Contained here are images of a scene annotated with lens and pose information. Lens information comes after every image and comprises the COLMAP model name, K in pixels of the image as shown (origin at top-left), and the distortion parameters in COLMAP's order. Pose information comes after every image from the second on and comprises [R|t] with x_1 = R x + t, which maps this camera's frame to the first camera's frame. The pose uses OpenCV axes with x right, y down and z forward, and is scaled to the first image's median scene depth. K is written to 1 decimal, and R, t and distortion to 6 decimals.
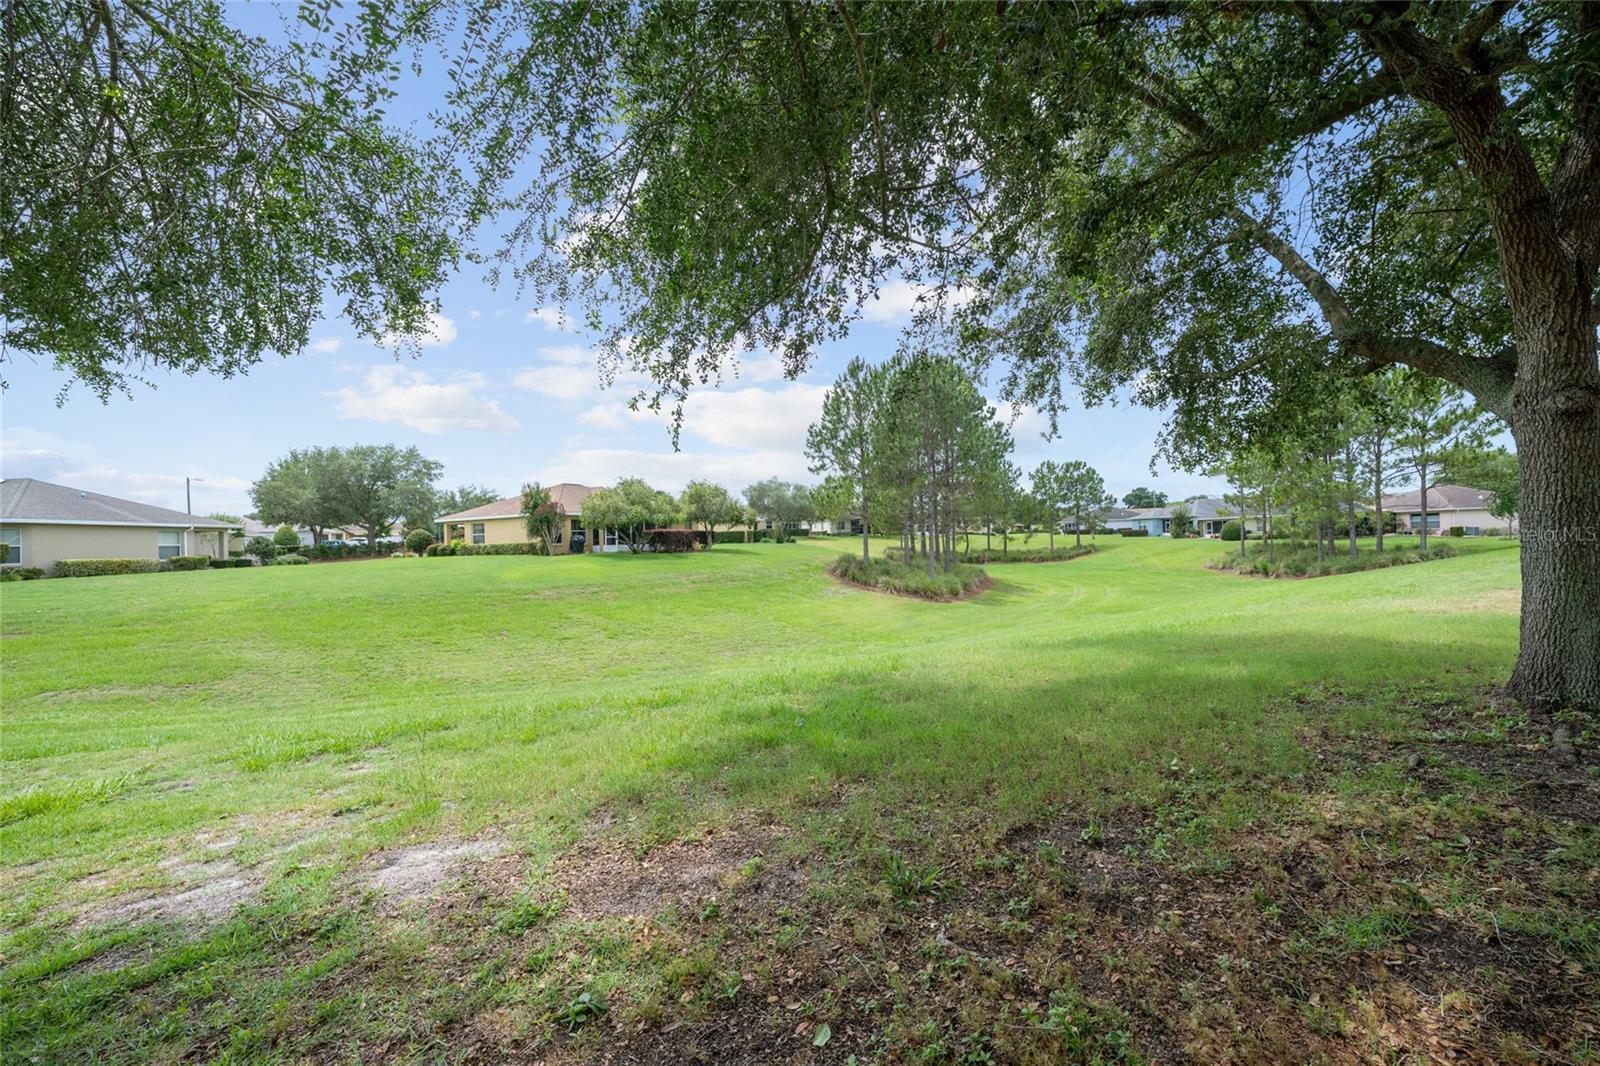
lens RADIAL K [[641.0, 0, 800.0], [0, 641.0, 533.0], [0, 0, 1]] dist [-0.031502, 0.006742]
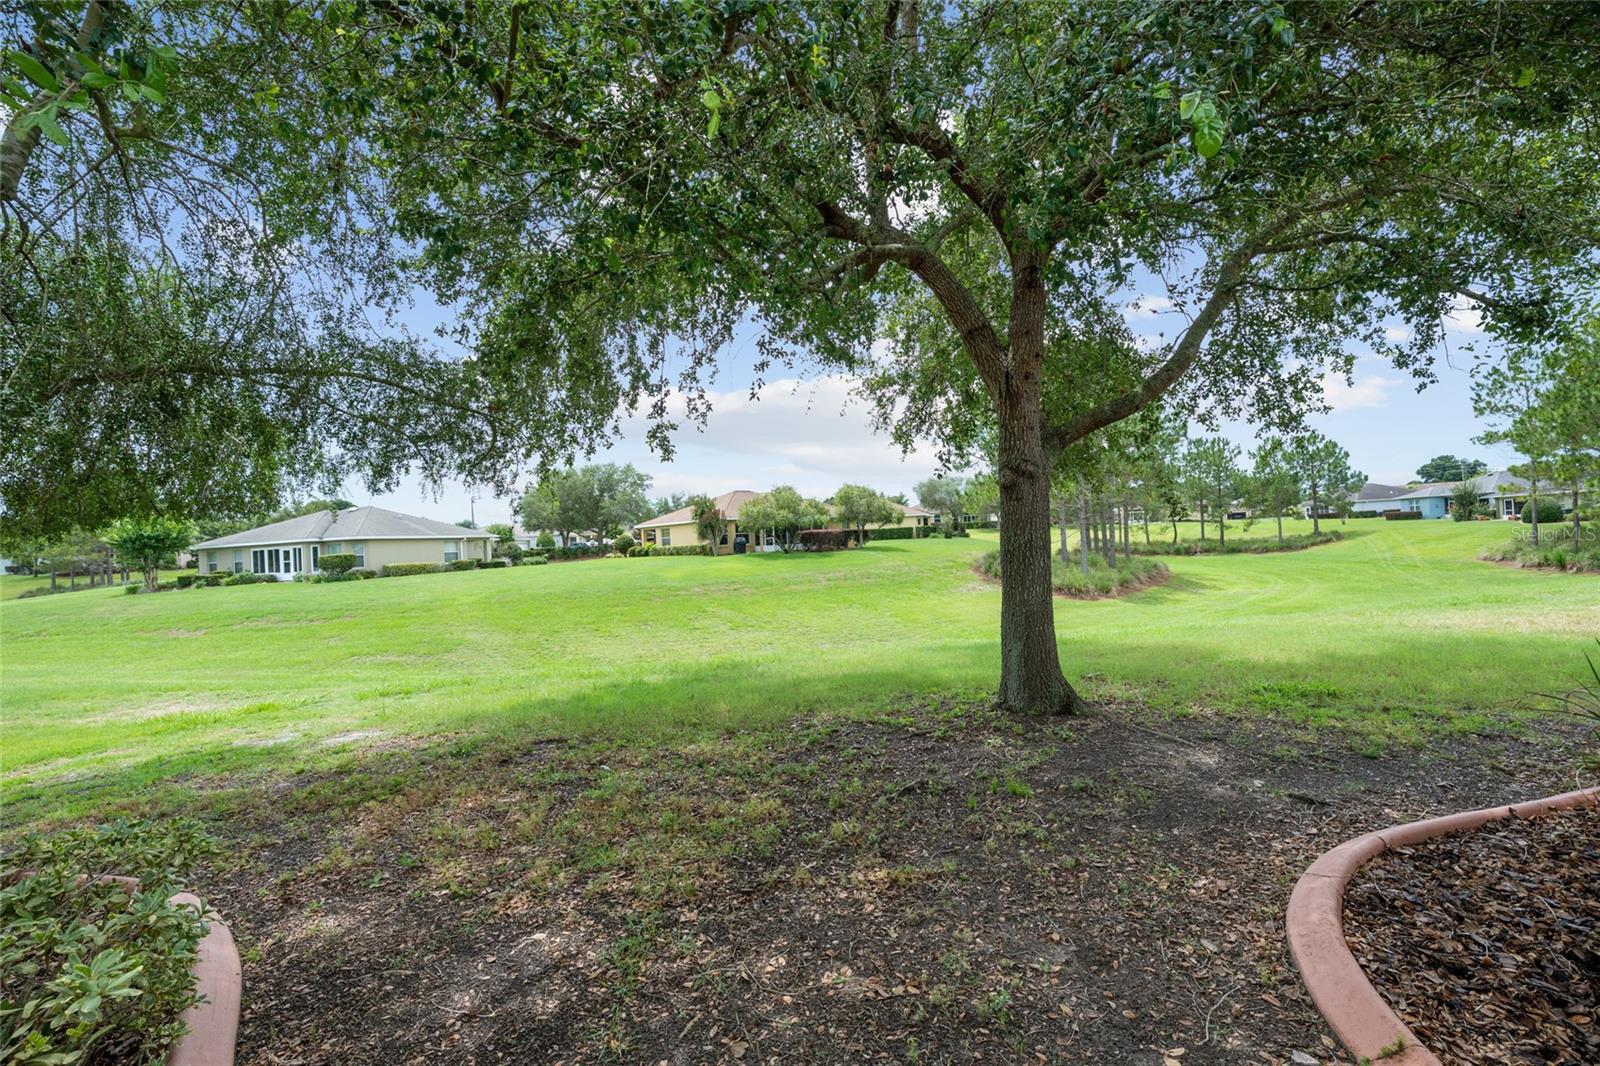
lens RADIAL K [[641.0, 0, 800.0], [0, 641.0, 533.0], [0, 0, 1]] dist [-0.031502, 0.006742]
pose [[0.946710, -0.022116, -0.321327, 0.100238], [0.026104, 0.999626, 0.008106, -0.009179], [0.321028, -0.016062, 0.946934, -0.036174]]
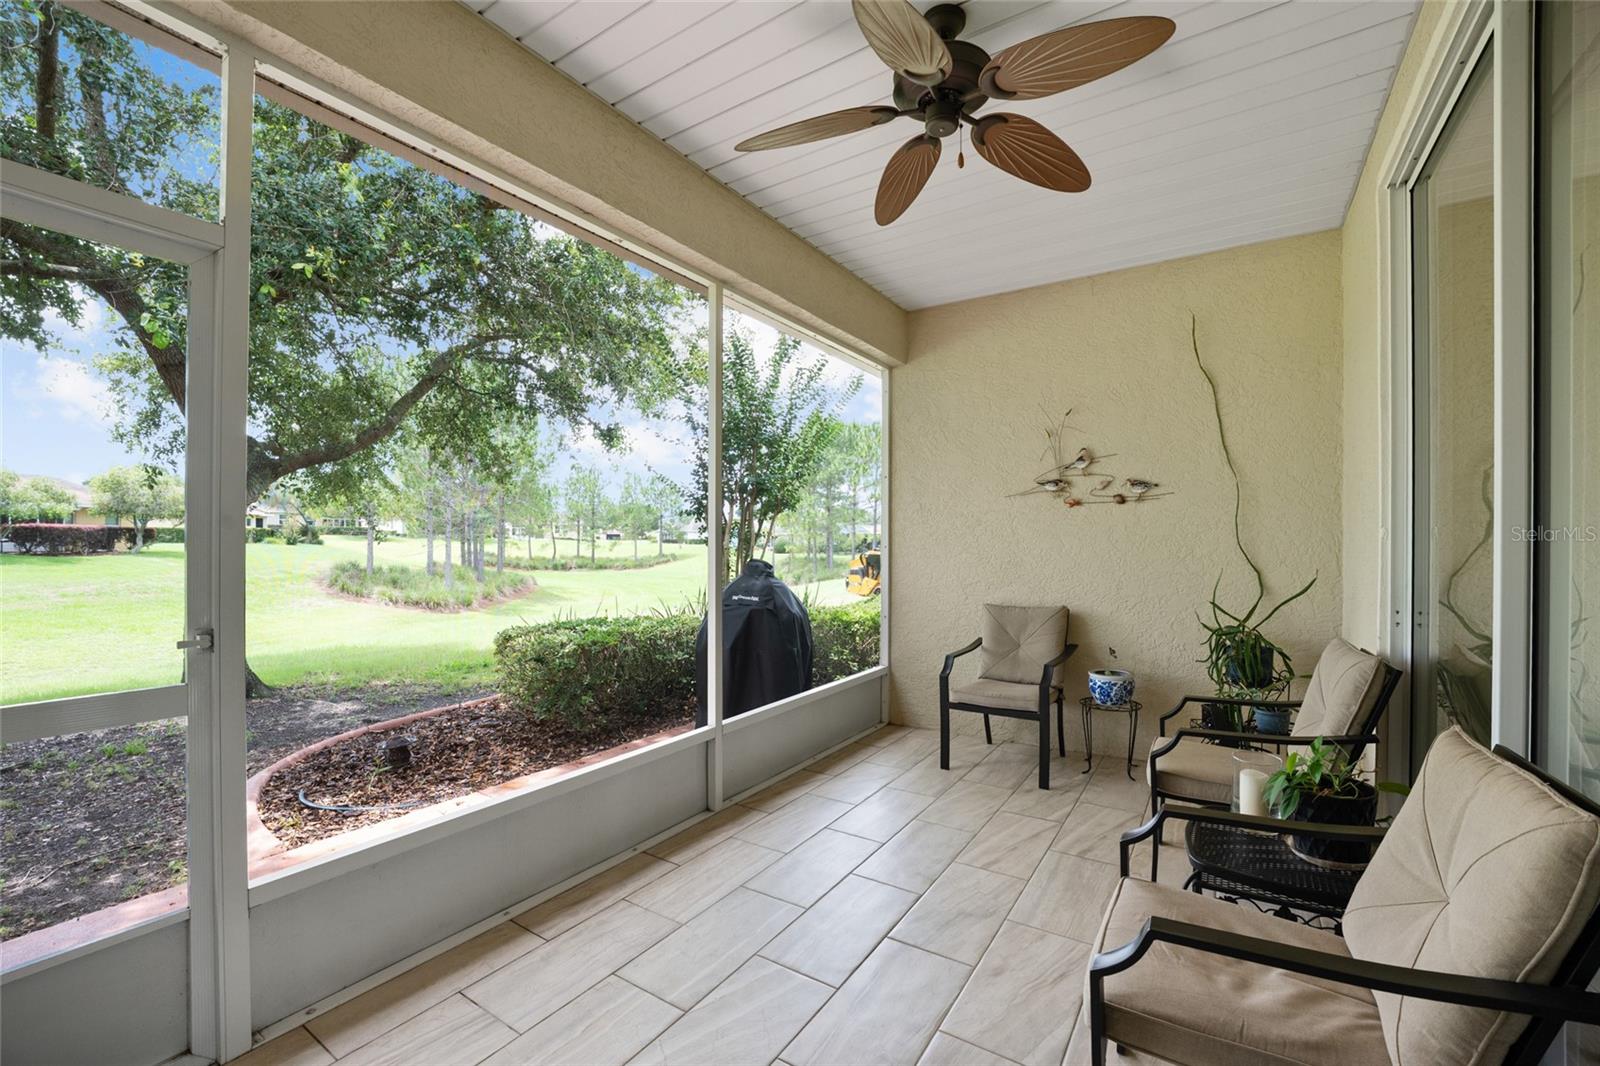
lens RADIAL K [[655.0, 0, 800.0], [0, 655.0, 533.0], [0, 0, 1]] dist [-0.010126, -0.000071]
pose [[0.854878, 0.037811, 0.517450, 0.133808], [-0.034569, 0.999276, -0.015908, -0.012025], [-0.517677, -0.004288, 0.855566, -0.091810]]
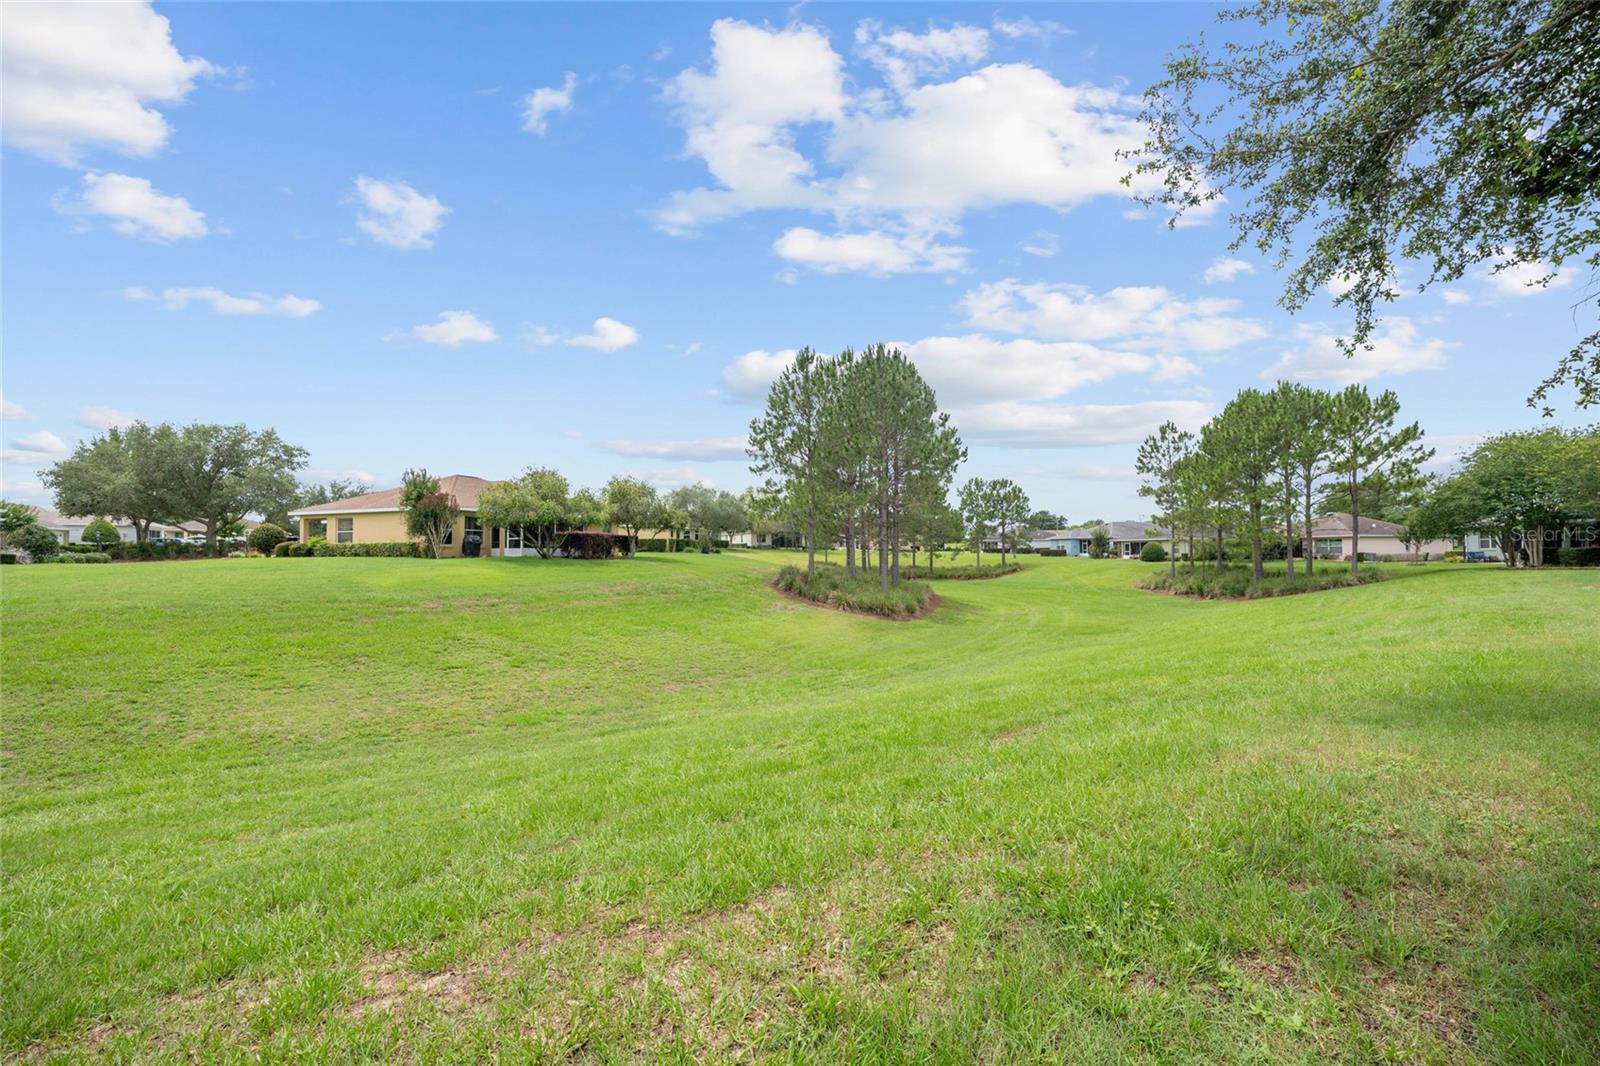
lens RADIAL K [[641.0, 0, 800.0], [0, 641.0, 533.0], [0, 0, 1]] dist [-0.031502, 0.006742]
pose [[0.989574, 0.028490, 0.141182, -0.038008], [-0.025138, 0.999360, -0.025466, 0.009457], [-0.141817, 0.021651, 0.989656, 0.105064]]
